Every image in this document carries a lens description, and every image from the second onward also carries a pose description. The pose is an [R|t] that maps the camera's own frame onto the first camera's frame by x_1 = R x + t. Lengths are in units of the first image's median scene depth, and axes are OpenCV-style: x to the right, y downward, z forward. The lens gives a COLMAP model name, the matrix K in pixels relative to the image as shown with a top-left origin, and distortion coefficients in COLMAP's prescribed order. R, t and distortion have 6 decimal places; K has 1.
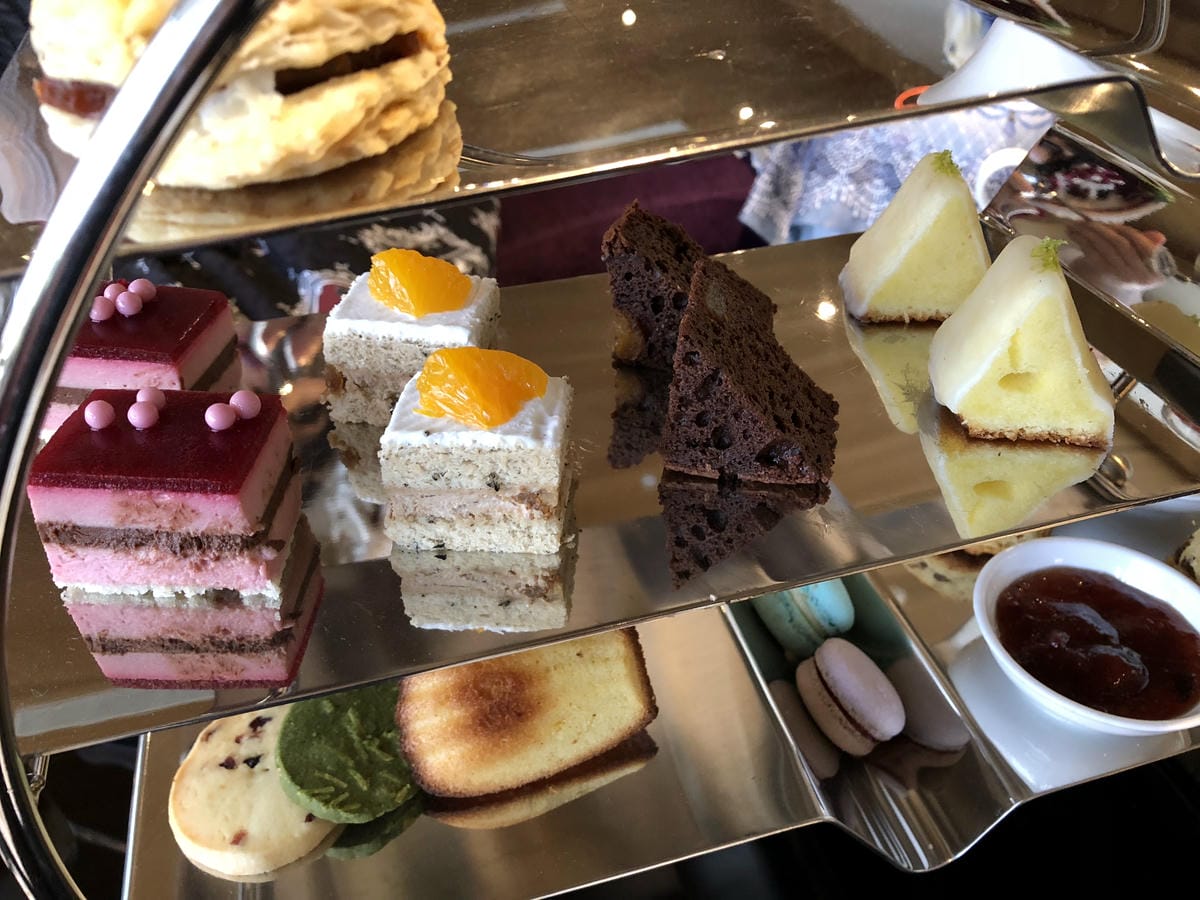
lens RADIAL K [[1112.8, 0, 600.0], [0, 1112.8, 450.0], [0, 0, 1]] dist [-0.023822, -0.029703]
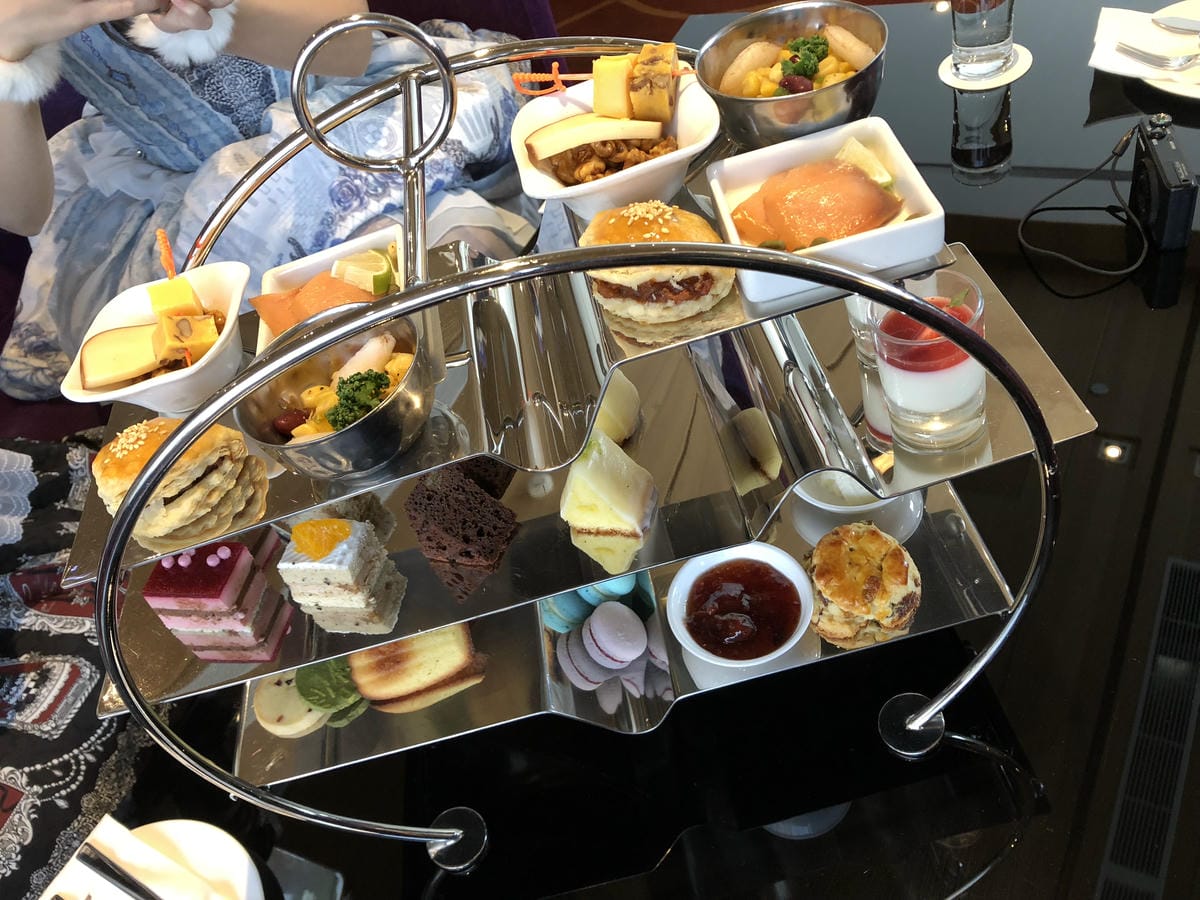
lens RADIAL K [[1112.8, 0, 600.0], [0, 1112.8, 450.0], [0, 0, 1]] dist [-0.023822, -0.029703]
pose [[0.963239, -0.054369, -0.263089, 0.842082], [0.098162, 0.982821, 0.156293, -0.427026], [0.250071, -0.176373, 0.952028, -0.781473]]
